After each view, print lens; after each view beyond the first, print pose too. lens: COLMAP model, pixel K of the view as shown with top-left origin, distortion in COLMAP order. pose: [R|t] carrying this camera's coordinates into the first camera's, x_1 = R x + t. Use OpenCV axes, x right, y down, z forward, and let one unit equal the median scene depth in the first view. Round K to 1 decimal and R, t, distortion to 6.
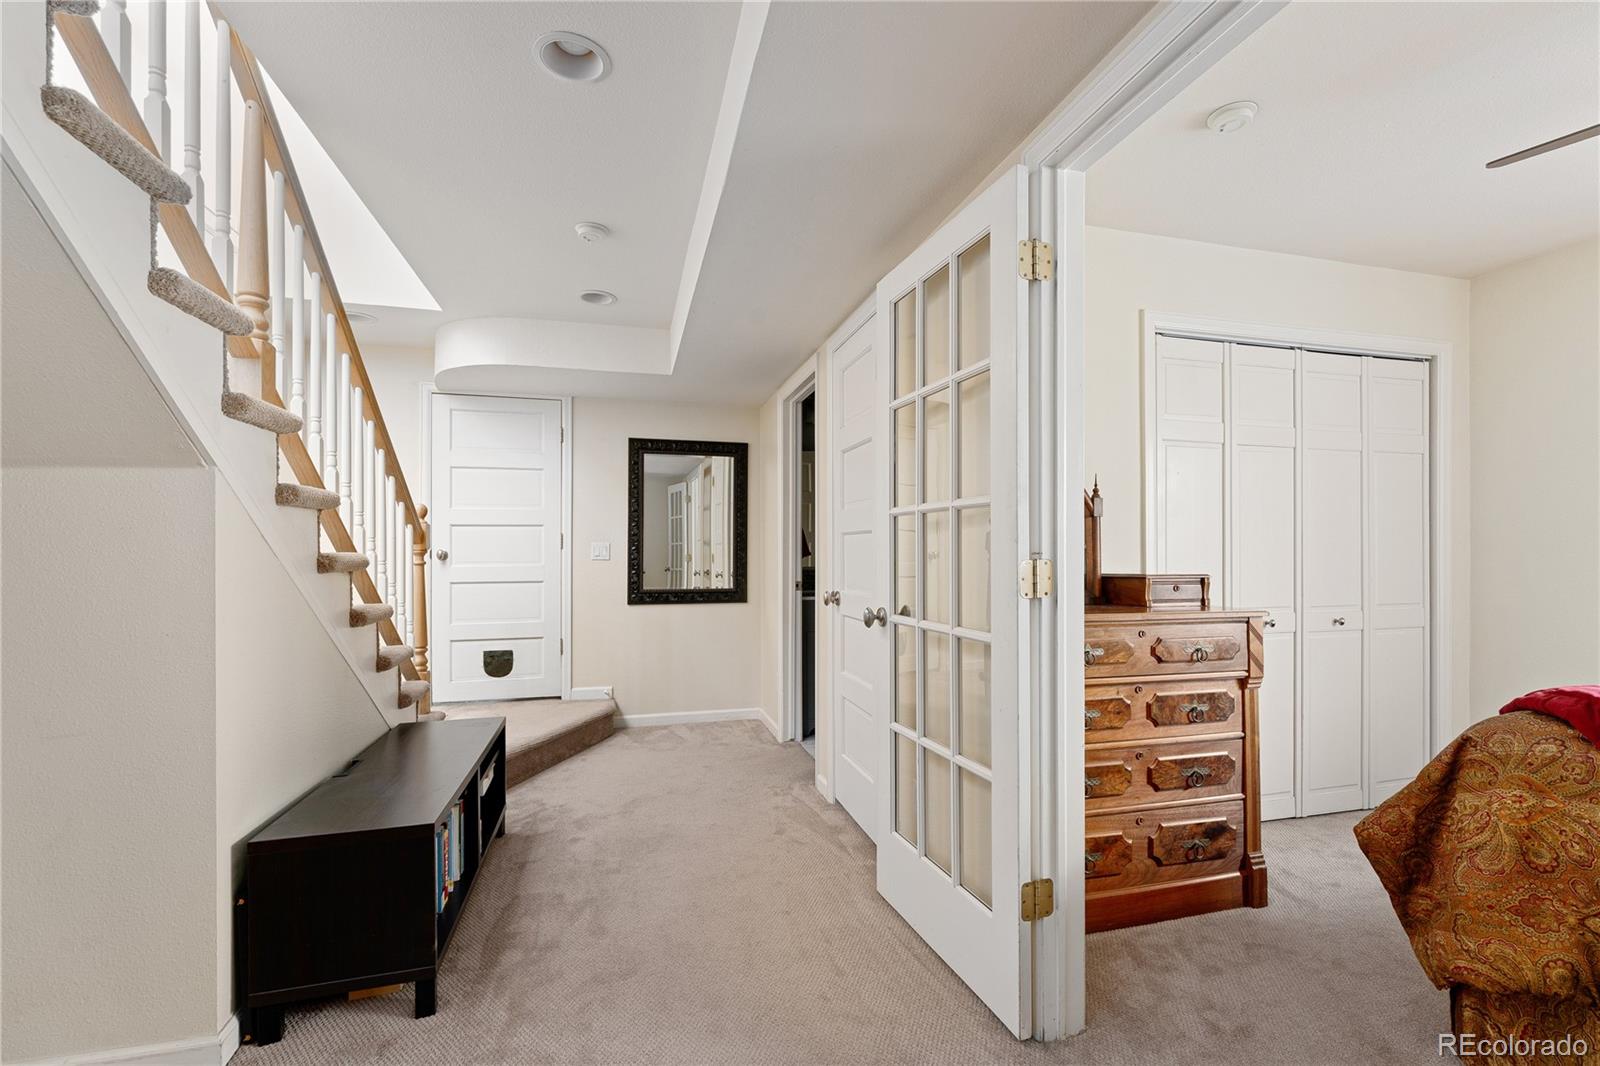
lens RADIAL K [[693.5, 0, 805.3], [0, 693.5, 542.9], [0, 0, 1]] dist [-0.000546, -0.001774]
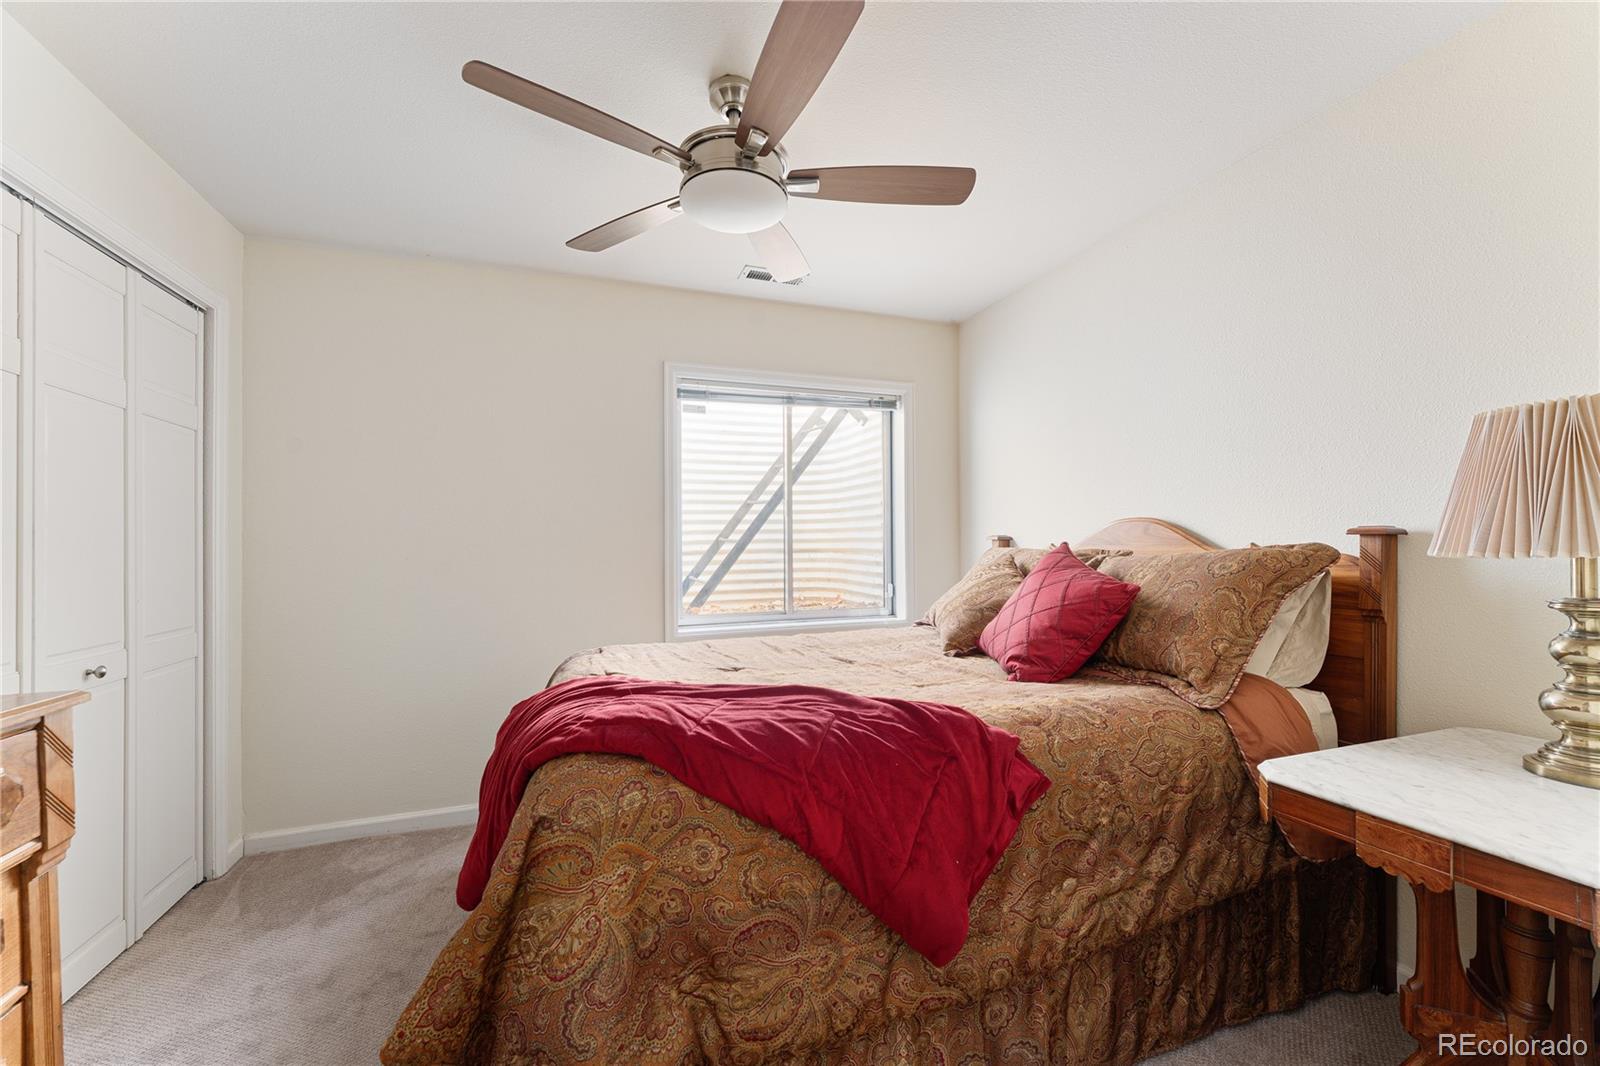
lens RADIAL K [[635.8, 0, 802.0], [0, 635.8, 539.7], [0, 0, 1]] dist [-0.007629, 0.000725]
pose [[-0.089927, 0.010729, 0.995891, 0.196366], [0.000586, 0.999942, -0.010720, 0.000670], [-0.995948, -0.000381, -0.089928, 0.555882]]
